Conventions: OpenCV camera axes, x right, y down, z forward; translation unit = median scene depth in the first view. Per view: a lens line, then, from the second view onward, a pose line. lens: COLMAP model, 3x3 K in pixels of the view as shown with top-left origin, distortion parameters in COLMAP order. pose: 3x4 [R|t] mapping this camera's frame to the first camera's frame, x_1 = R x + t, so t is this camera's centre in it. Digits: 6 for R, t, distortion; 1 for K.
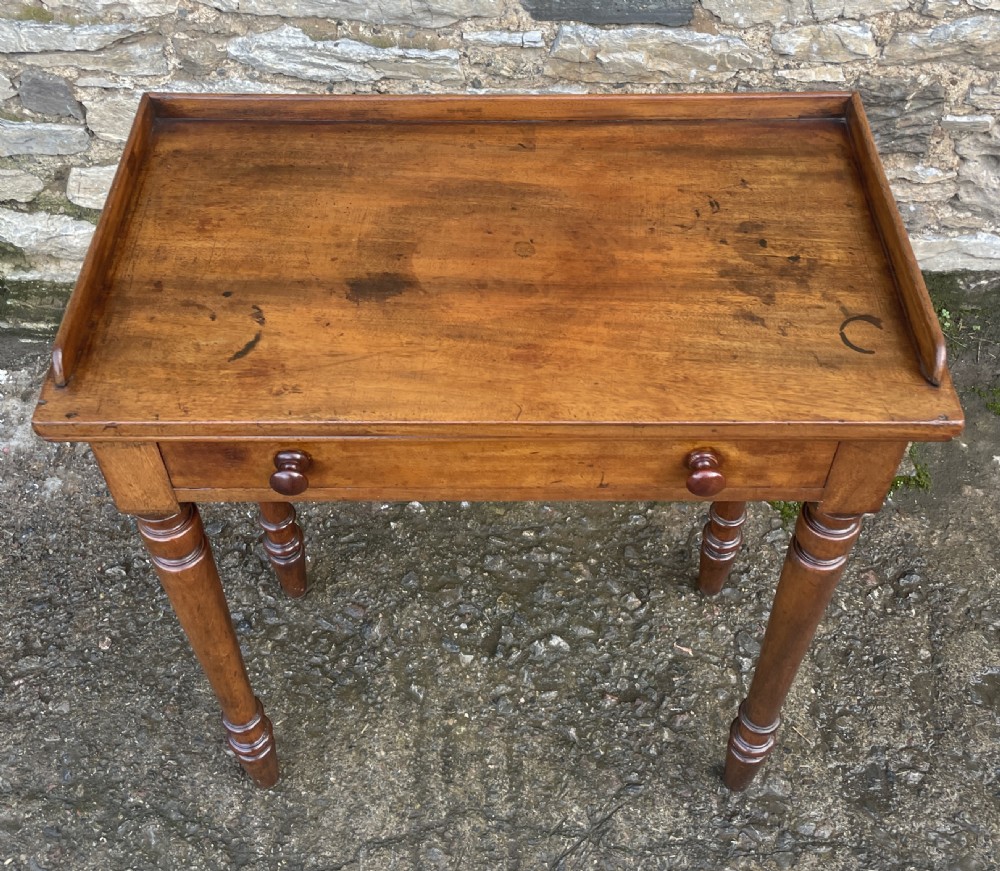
lens RADIAL K [[1164.6, 0, 505.7], [0, 1164.6, 372.5], [0, 0, 1]] dist [0.094655, -0.140173]
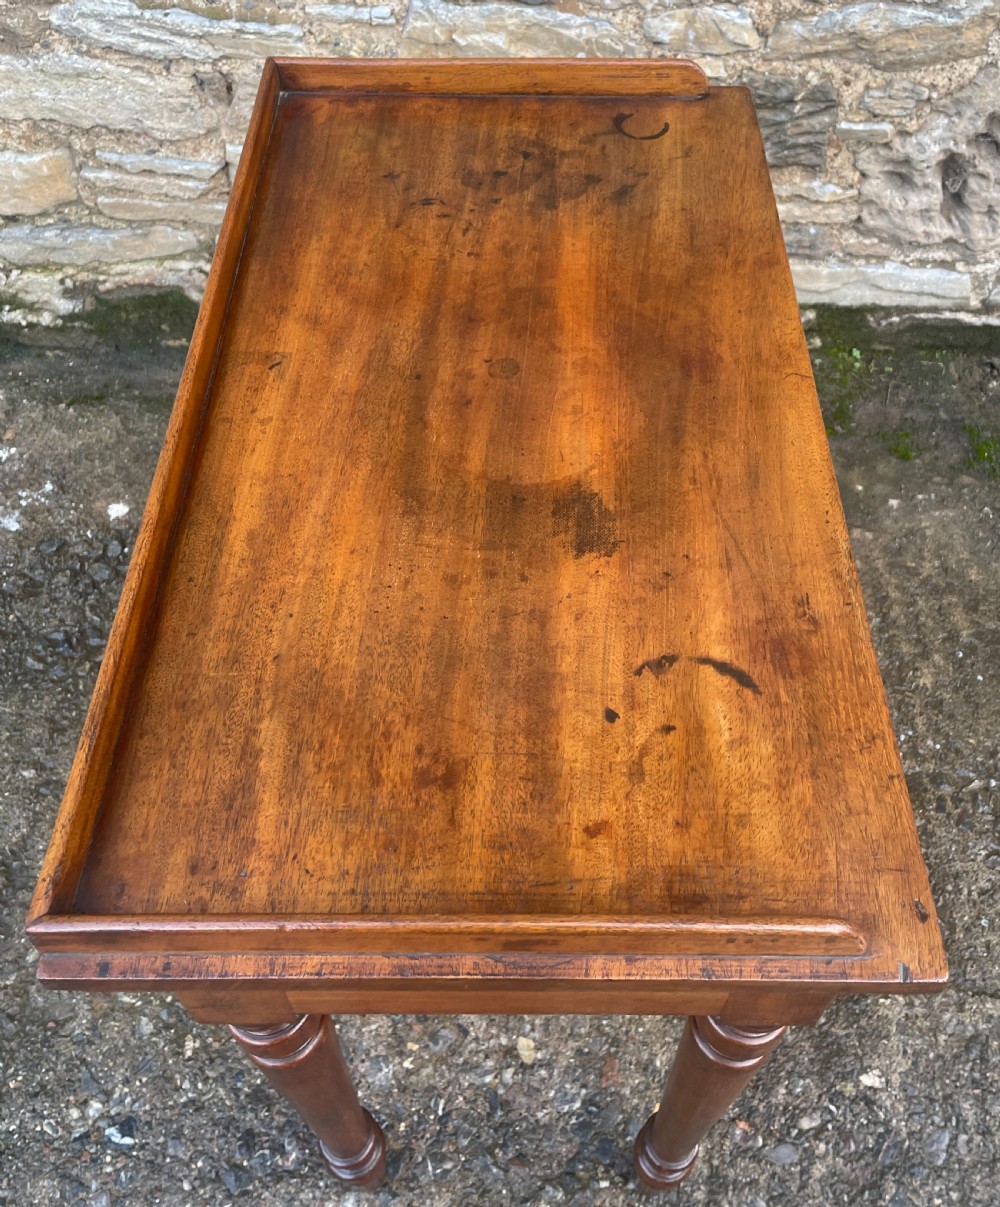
lens RADIAL K [[1131.9, 0, 532.2], [0, 1131.9, 508.3], [0, 0, 1]] dist [0.080657, -0.113133]
pose [[0.999398, 0.031394, -0.014800, 0.166301], [-0.030978, 0.999141, 0.027512, 0.071924], [0.015651, -0.027037, 0.999512, 0.099842]]
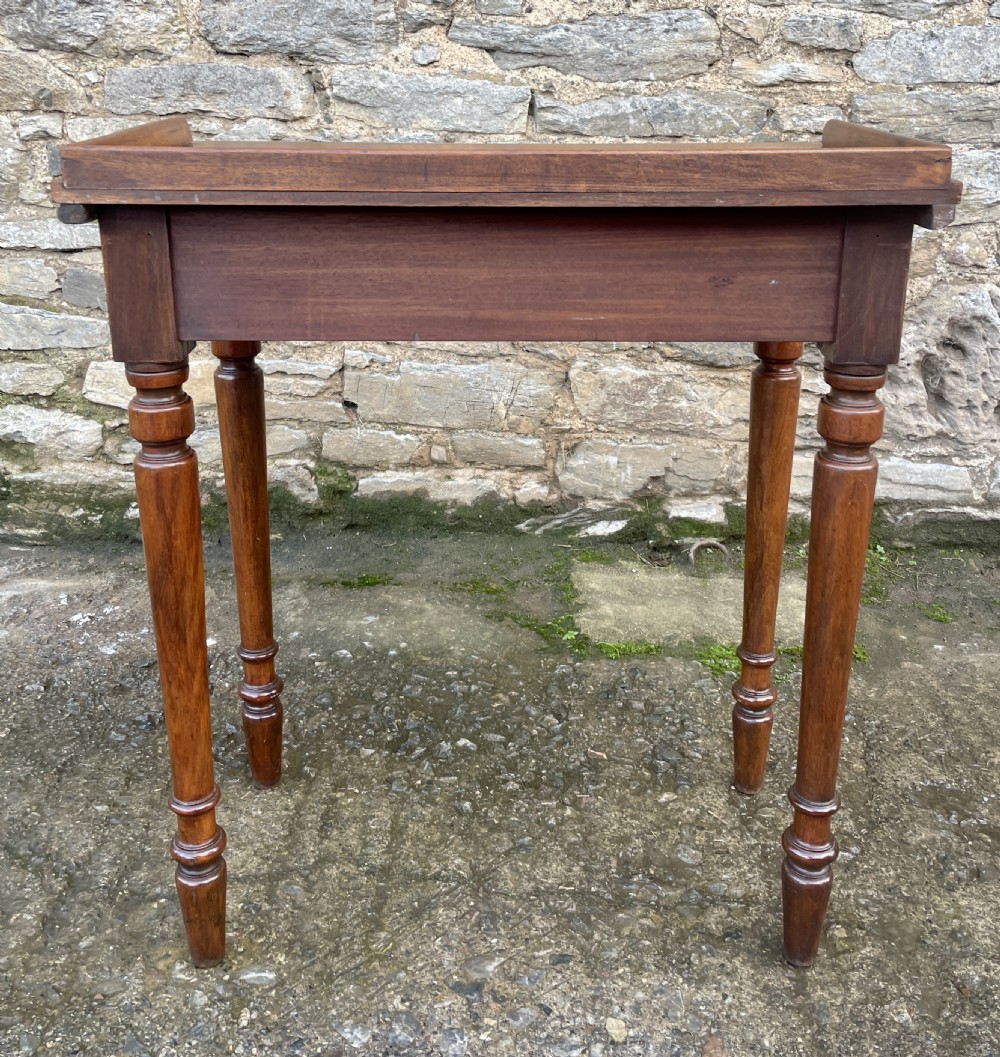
lens RADIAL K [[1143.3, 0, 501.7], [0, 1143.3, 392.1], [0, 0, 1]] dist [0.101027, -0.149833]
pose [[0.997517, 0.012511, -0.069309, 0.137986], [-0.047780, 0.843210, -0.535456, 0.499765], [0.051743, 0.537438, 0.841714, 0.062023]]
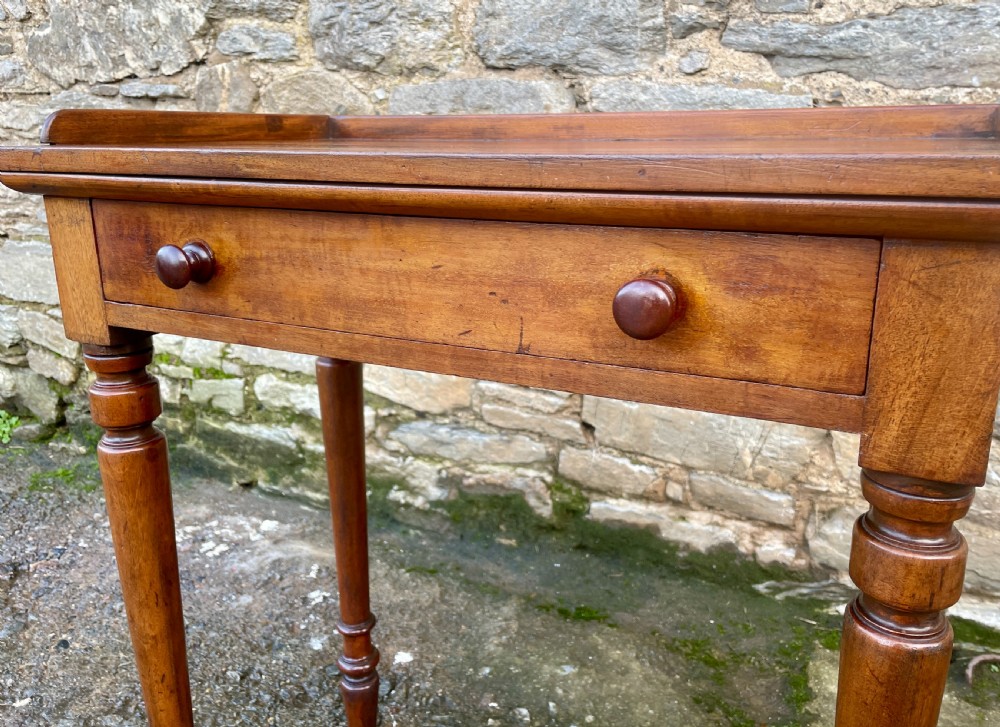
lens RADIAL K [[804.0, 0, 518.9], [0, 804.0, 337.9], [0, 0, 1]] dist [0.092969, -0.135573]
pose [[0.896686, 0.110087, -0.428760, 0.179737], [-0.328110, 0.815470, -0.476814, 0.200917], [0.297150, 0.568233, 0.767341, 0.383751]]
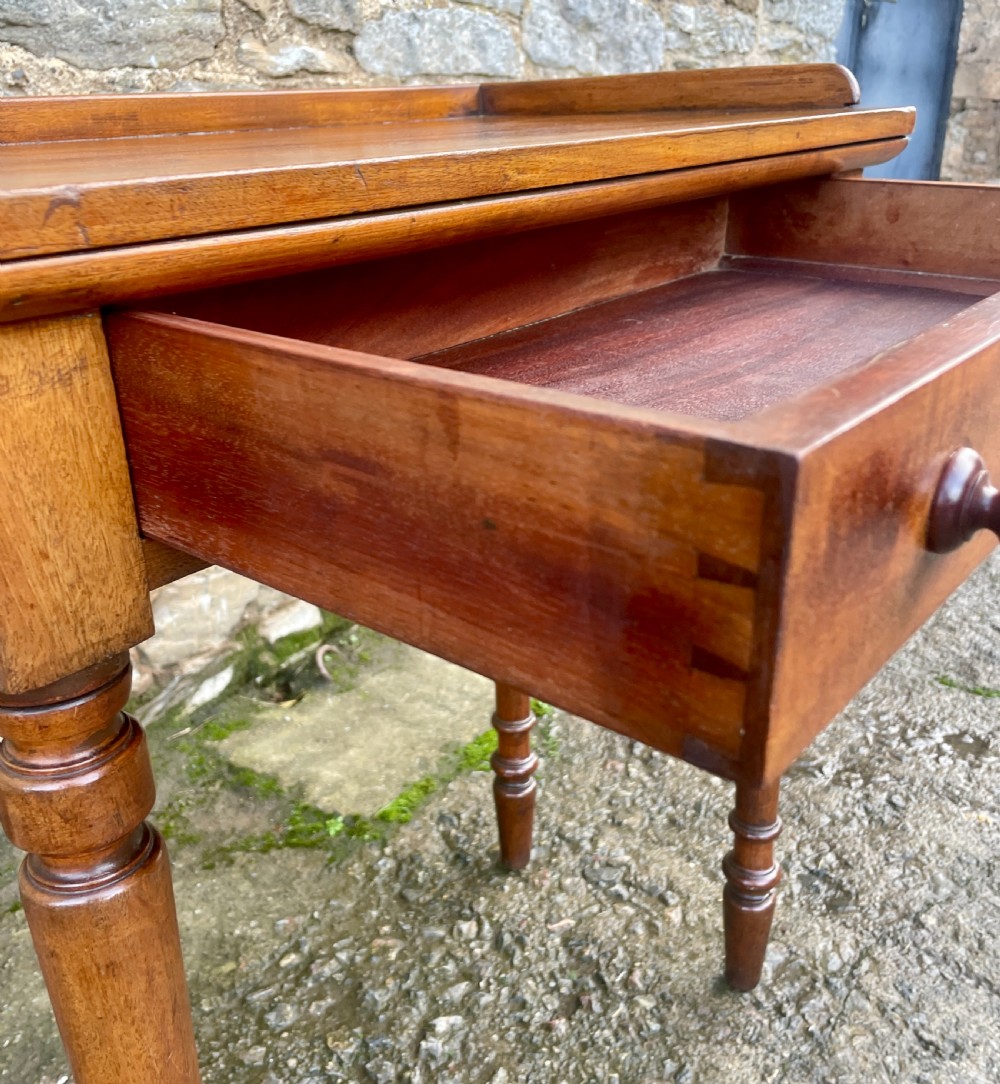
lens RADIAL K [[1054.7, 0, 487.9], [0, 1054.7, 558.2], [0, 0, 1]] dist [0.070101, -0.105667]
pose [[0.638575, -0.323852, 0.698098, -0.286995], [0.594030, 0.784134, -0.179616, 0.148050], [-0.489234, 0.529390, 0.693107, 0.428939]]
